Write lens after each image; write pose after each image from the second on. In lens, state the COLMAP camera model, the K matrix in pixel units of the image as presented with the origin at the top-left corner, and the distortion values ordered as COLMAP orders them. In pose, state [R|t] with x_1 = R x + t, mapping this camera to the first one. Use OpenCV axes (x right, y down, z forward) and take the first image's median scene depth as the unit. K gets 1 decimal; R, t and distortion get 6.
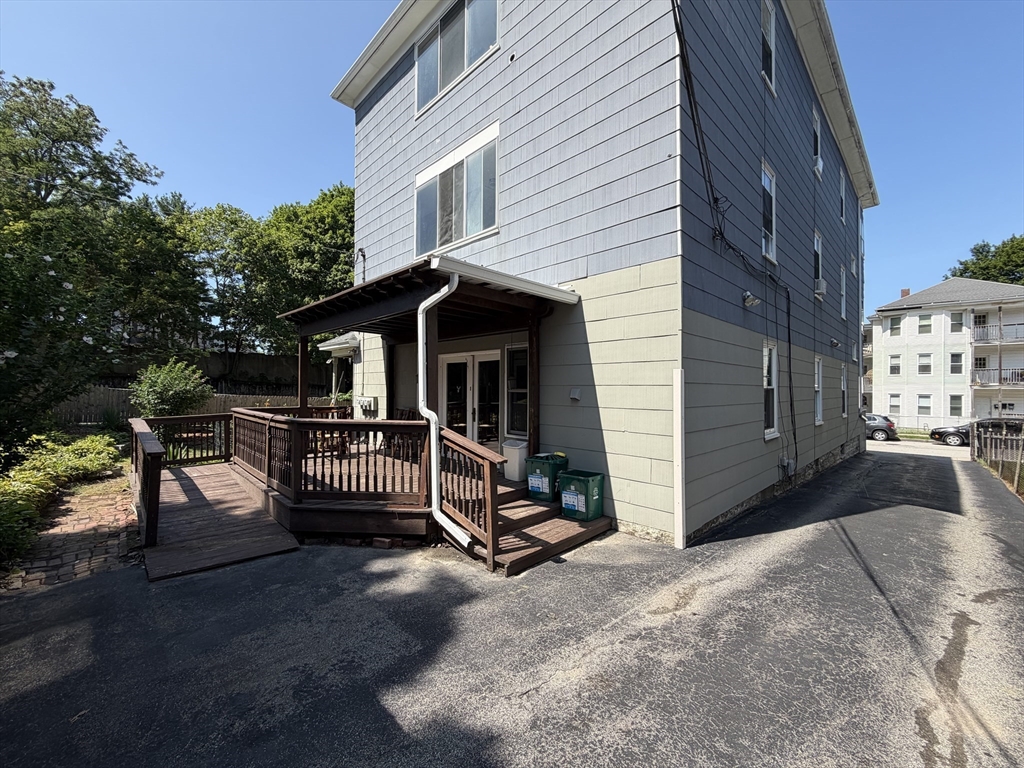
lens RADIAL K [[410.4, 0, 508.7], [0, 410.4, 385.5], [0, 0, 1]] dist [-0.001384, 0.000732]
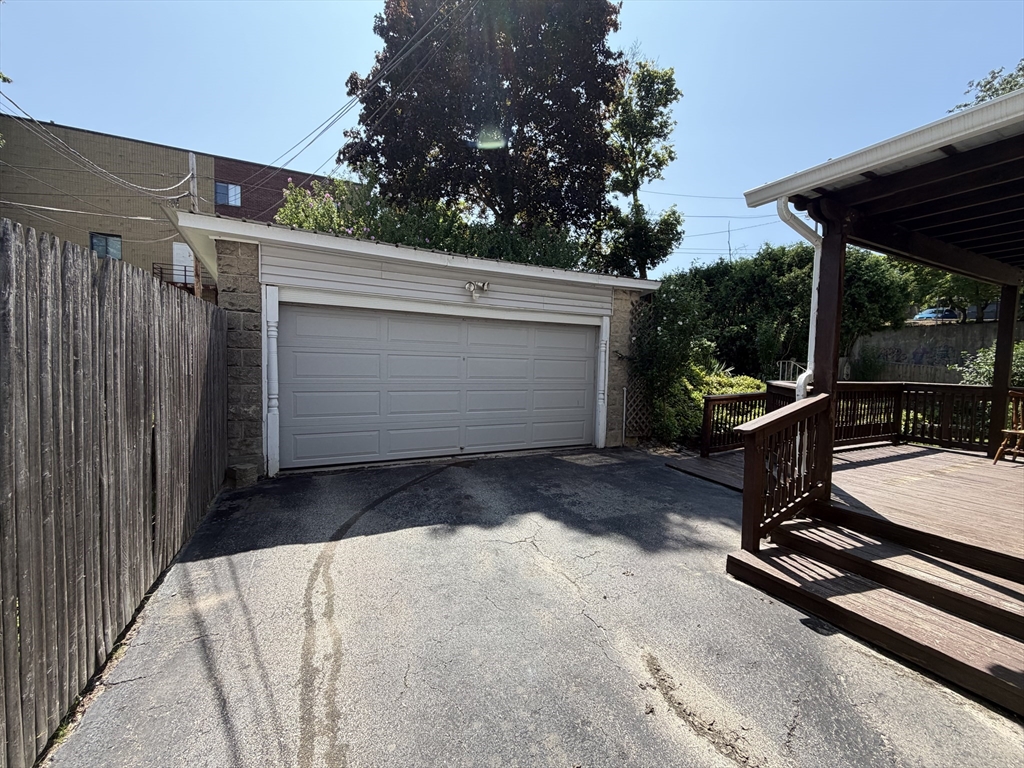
lens RADIAL K [[410.4, 0, 511.8], [0, 410.4, 382.0], [0, 0, 1]] dist [-0.001384, 0.000732]
pose [[-0.311201, 0.027330, -0.949951, 0.816900], [-0.017454, 0.999253, 0.034467, 0.065317], [0.950184, 0.027307, -0.310491, 0.768287]]
